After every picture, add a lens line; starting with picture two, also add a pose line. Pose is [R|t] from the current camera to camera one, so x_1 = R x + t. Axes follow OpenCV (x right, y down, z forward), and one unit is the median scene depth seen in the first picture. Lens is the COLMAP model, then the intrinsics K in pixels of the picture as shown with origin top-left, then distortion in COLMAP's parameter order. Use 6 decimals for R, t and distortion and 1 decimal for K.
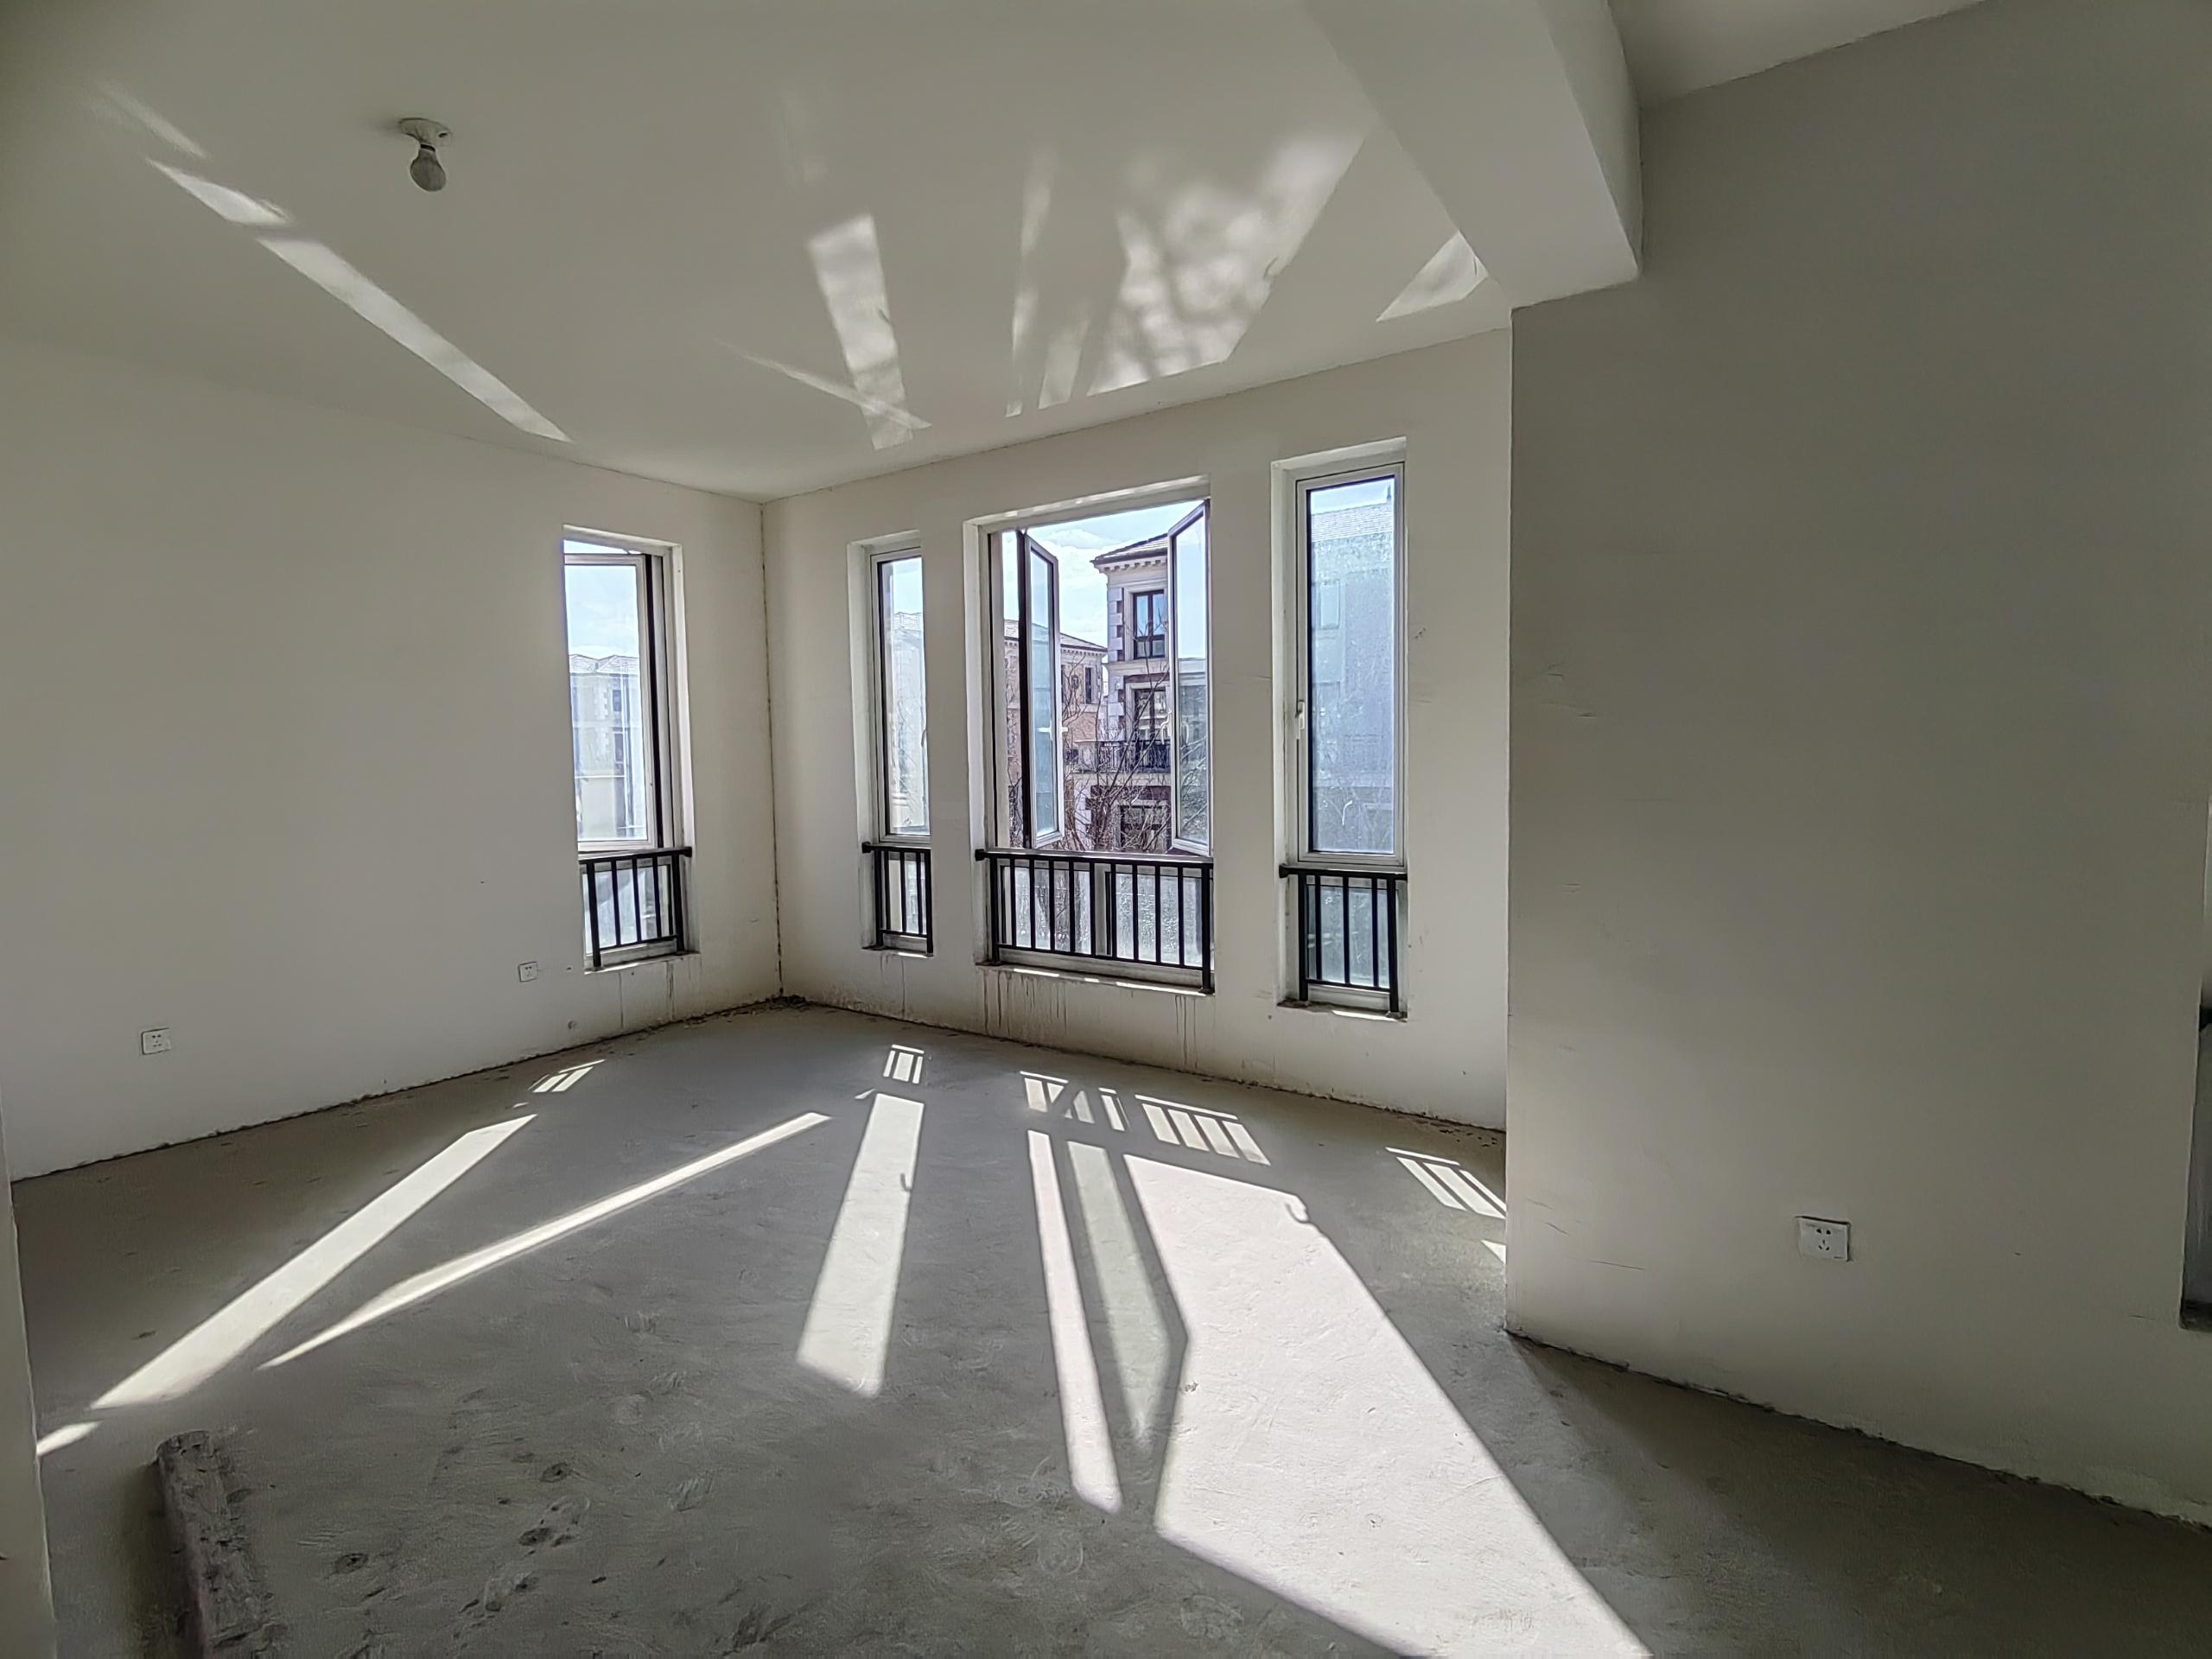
lens RADIAL K [[1037.4, 0, 1107.5], [0, 1037.4, 824.4], [0, 0, 1]] dist [0.001256, -0.000892]
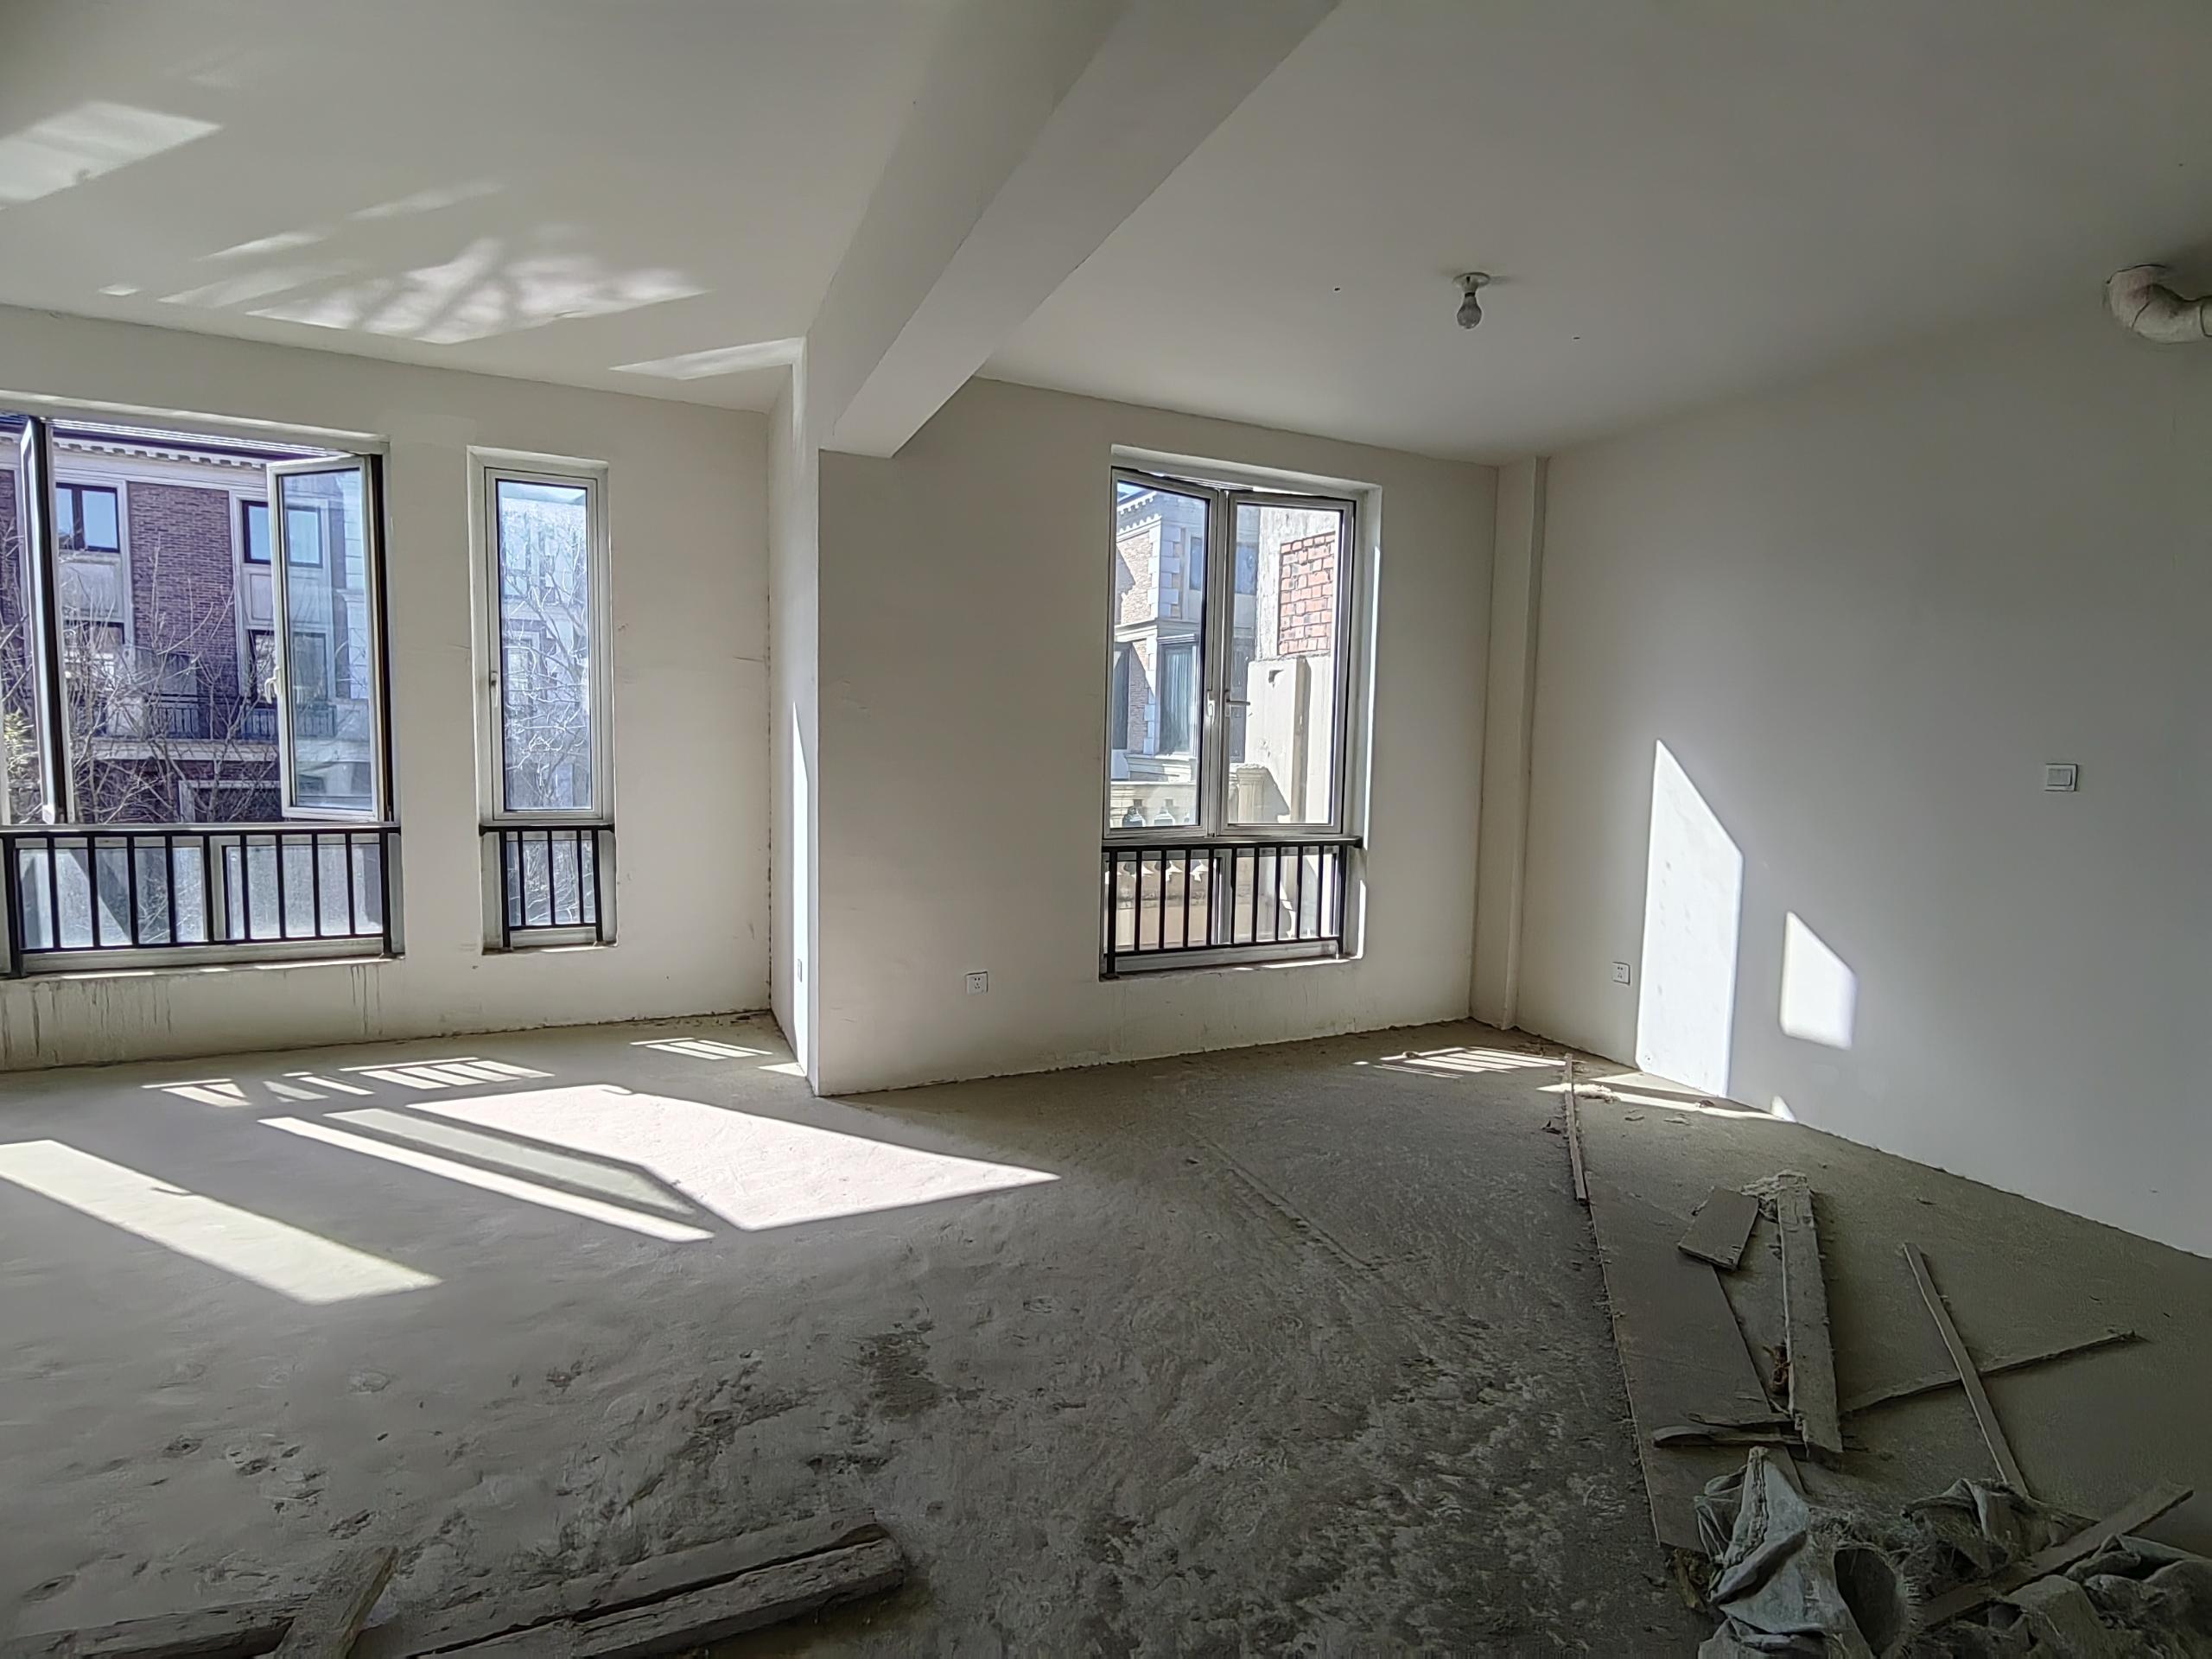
lens RADIAL K [[1037.4, 0, 1099.9], [0, 1037.4, 825.9], [0, 0, 1]] dist [0.001256, -0.000892]
pose [[0.514475, -0.044673, 0.856341, -0.435480], [0.027681, 0.998987, 0.035484, 0.021429], [-0.857058, 0.005449, 0.515191, -0.105361]]
